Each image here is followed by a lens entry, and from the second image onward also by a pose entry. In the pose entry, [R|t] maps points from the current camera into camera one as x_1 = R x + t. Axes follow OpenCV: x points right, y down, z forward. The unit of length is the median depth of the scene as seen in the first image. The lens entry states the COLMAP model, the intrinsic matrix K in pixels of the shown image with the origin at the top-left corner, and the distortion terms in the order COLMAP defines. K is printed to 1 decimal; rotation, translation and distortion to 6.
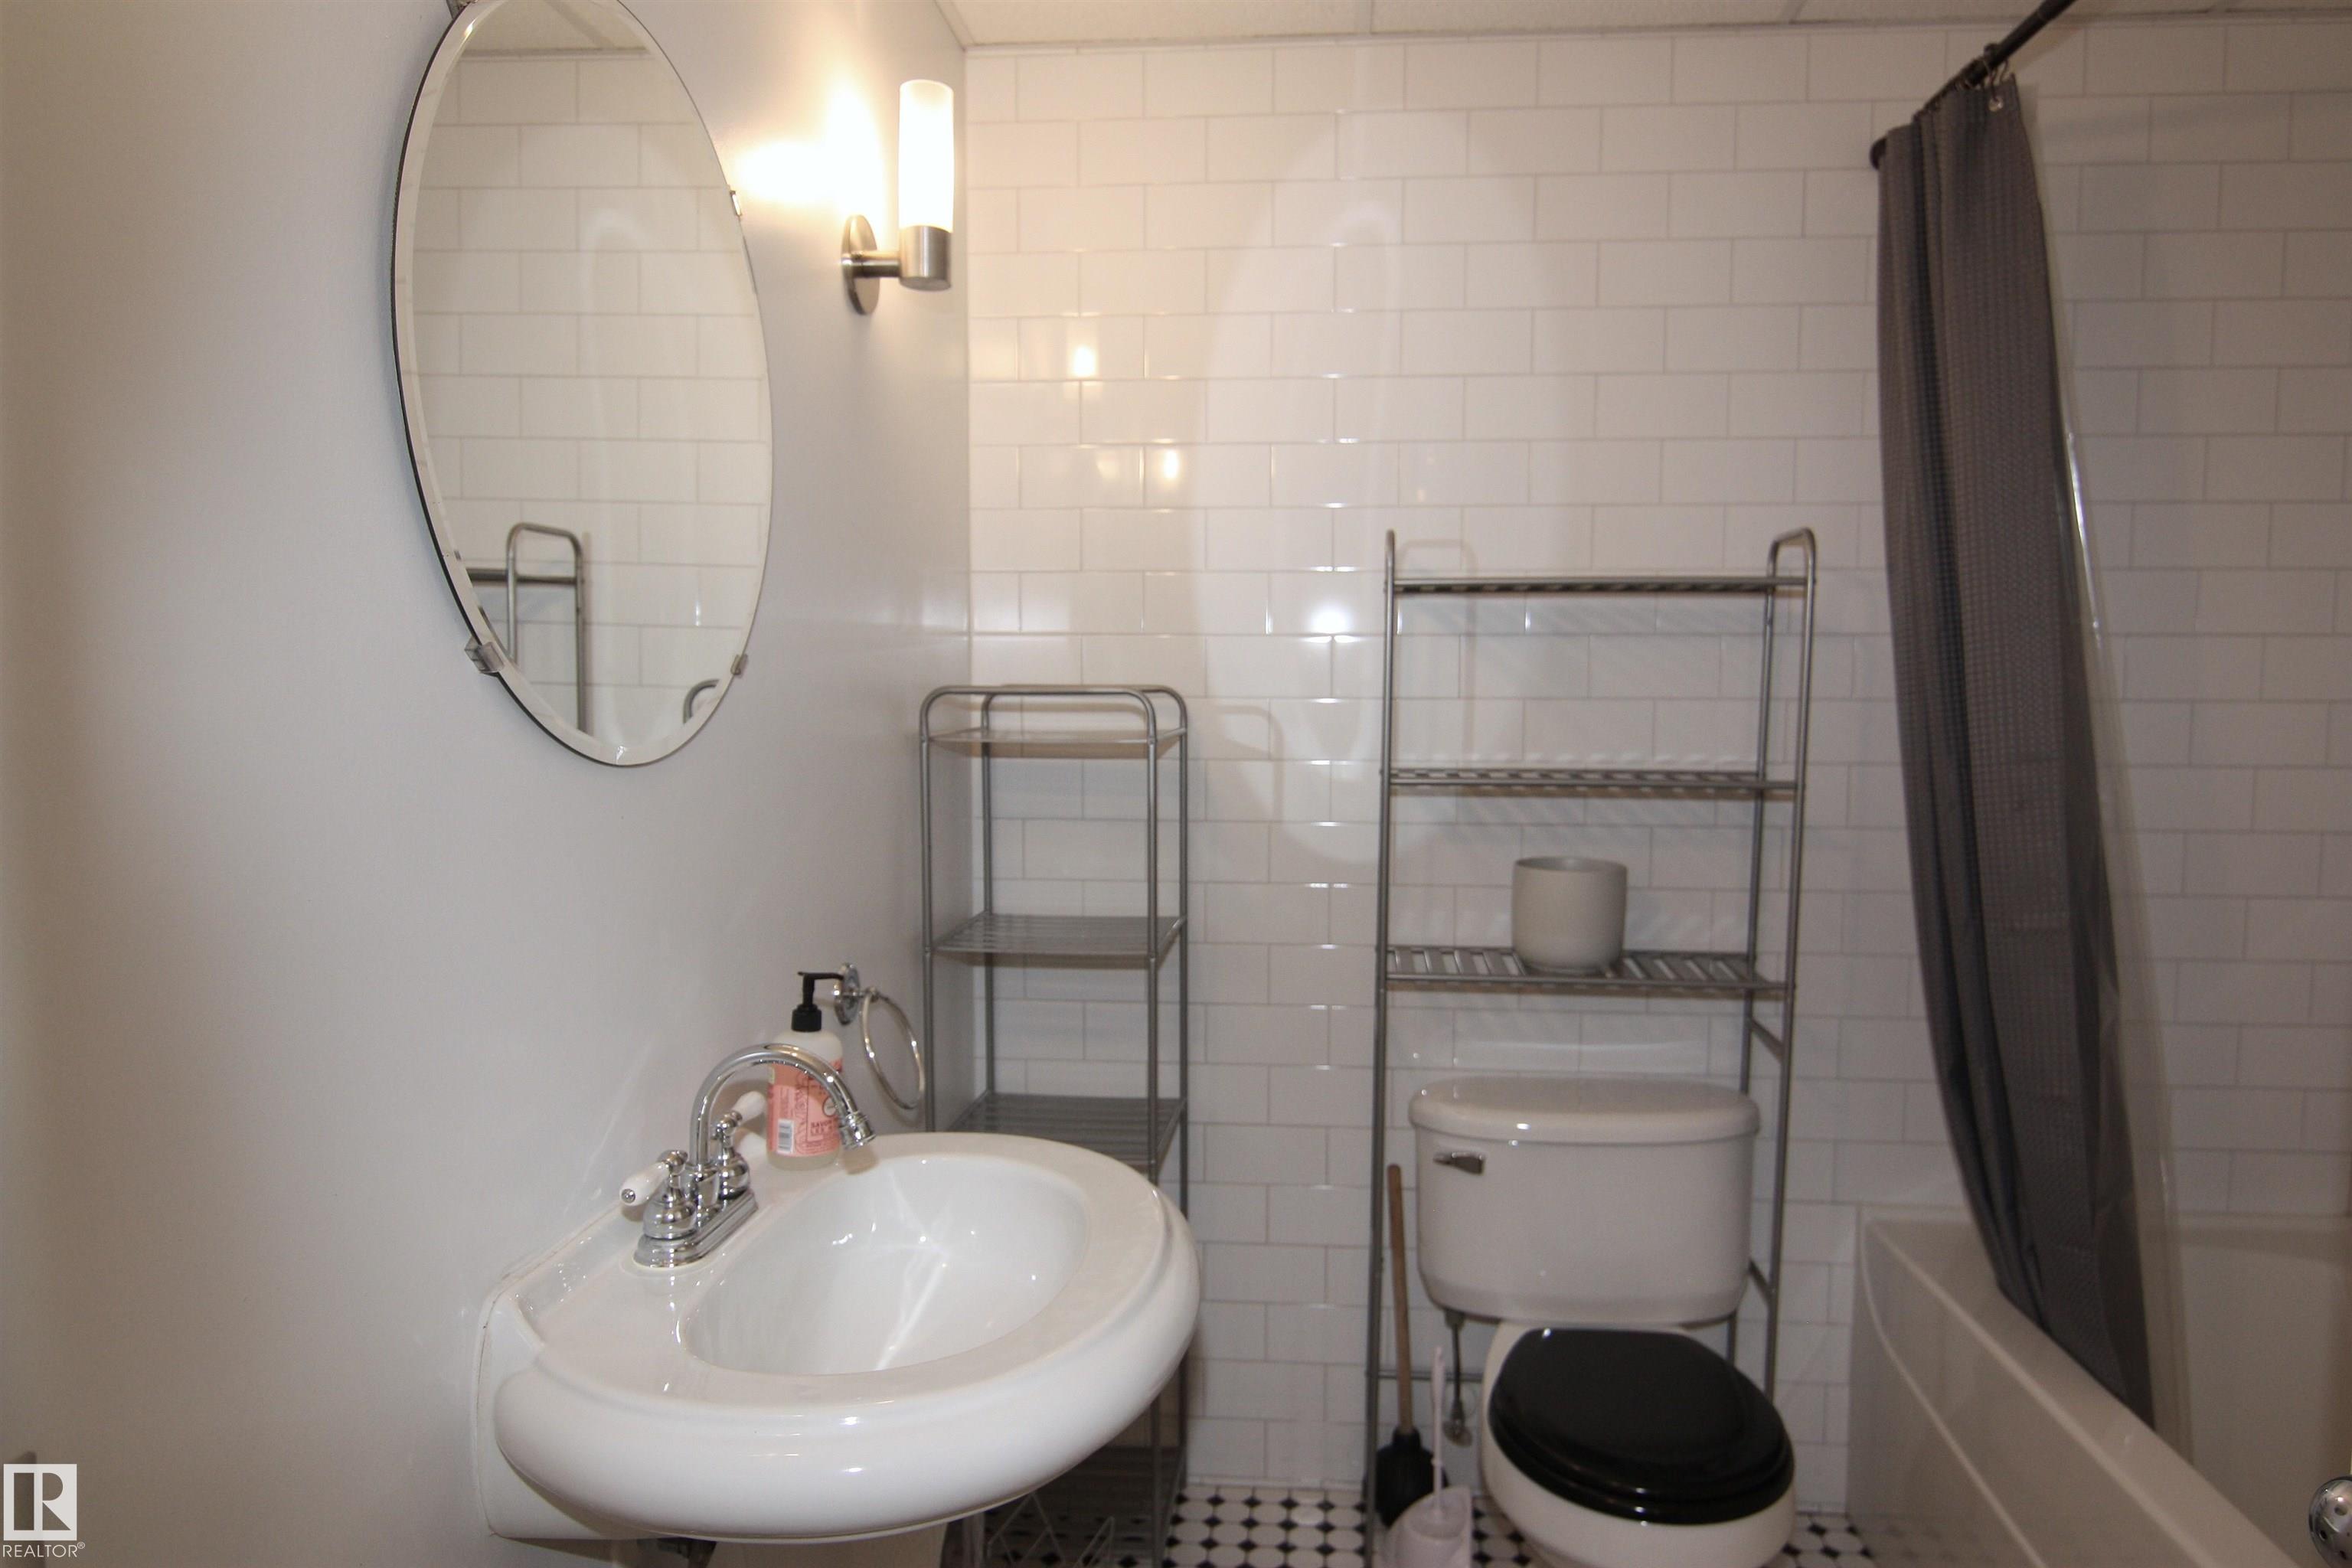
lens RADIAL K [[1483.5, 0, 1177.0], [0, 1483.5, 820.3], [0, 0, 1]] dist [-0.008088, -0.004097]
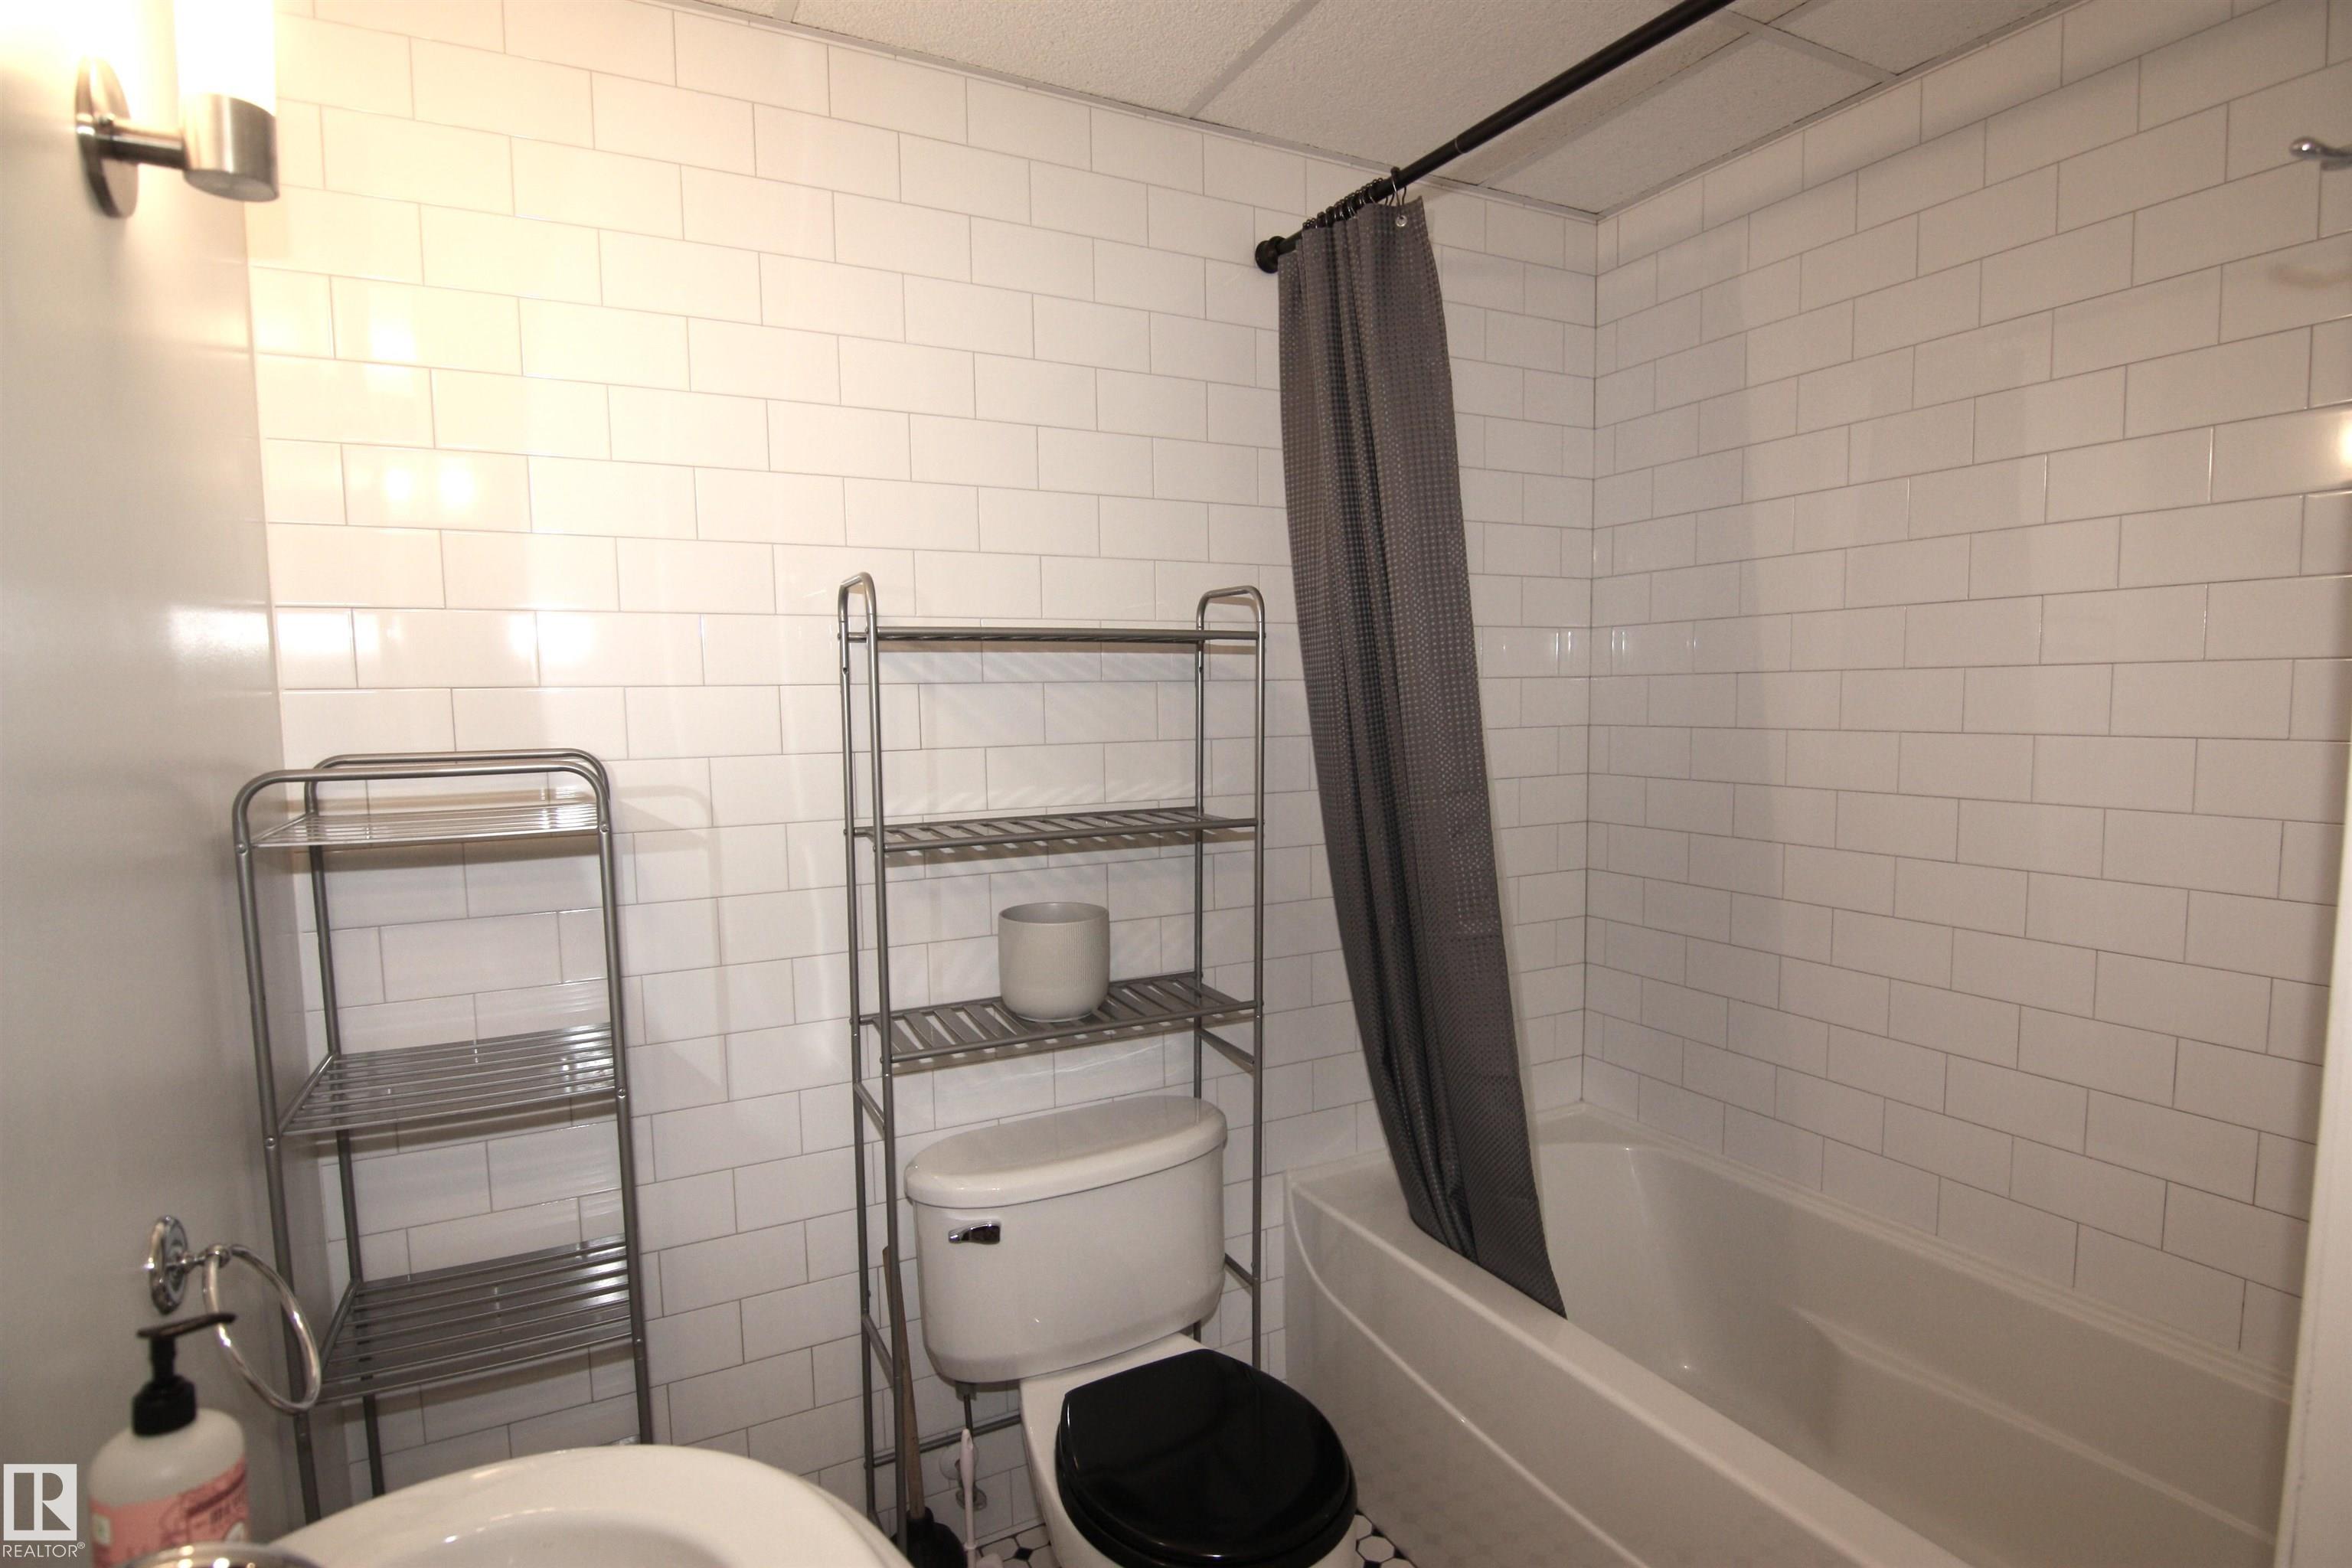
lens RADIAL K [[1202.1, 0, 1192.1], [0, 1202.1, 808.4], [0, 0, 1]] dist [0.003206, -0.020831]
pose [[0.828125, -0.070148, 0.556137, -0.108628], [0.070207, 0.997306, 0.021252, -0.052500], [-0.556130, 0.021445, 0.830819, 0.273011]]
